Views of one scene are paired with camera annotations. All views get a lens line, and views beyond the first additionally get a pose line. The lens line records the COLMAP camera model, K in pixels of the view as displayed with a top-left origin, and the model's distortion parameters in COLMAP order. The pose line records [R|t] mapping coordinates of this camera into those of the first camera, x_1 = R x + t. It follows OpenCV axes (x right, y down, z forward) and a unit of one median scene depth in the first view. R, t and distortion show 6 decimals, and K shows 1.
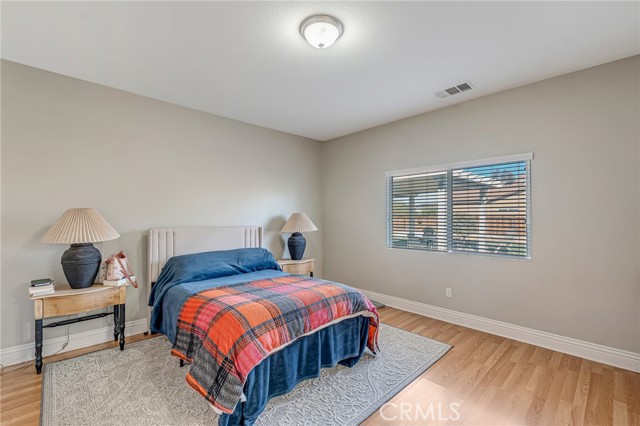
lens RADIAL K [[279.7, 0, 315.0], [0, 279.7, 216.6], [0, 0, 1]] dist [-0.002079, 0.002232]
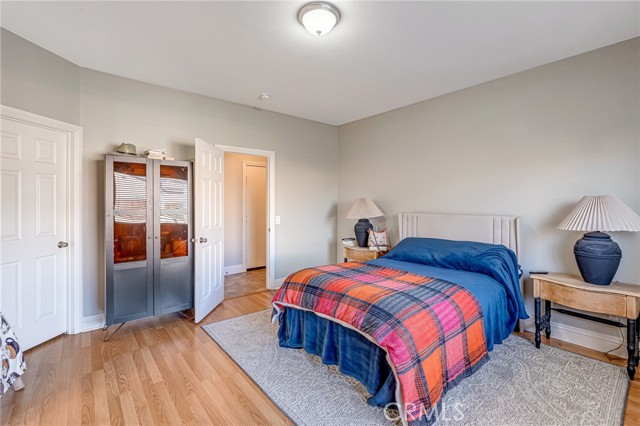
lens RADIAL K [[279.7, 0, 315.0], [0, 279.7, 207.2], [0, 0, 1]] dist [-0.002079, 0.002232]
pose [[-0.081874, 0.002478, -0.996640, 0.490858], [0.001593, 0.999996, 0.002356, 0.011540], [0.996641, -0.001395, -0.081878, 0.526950]]
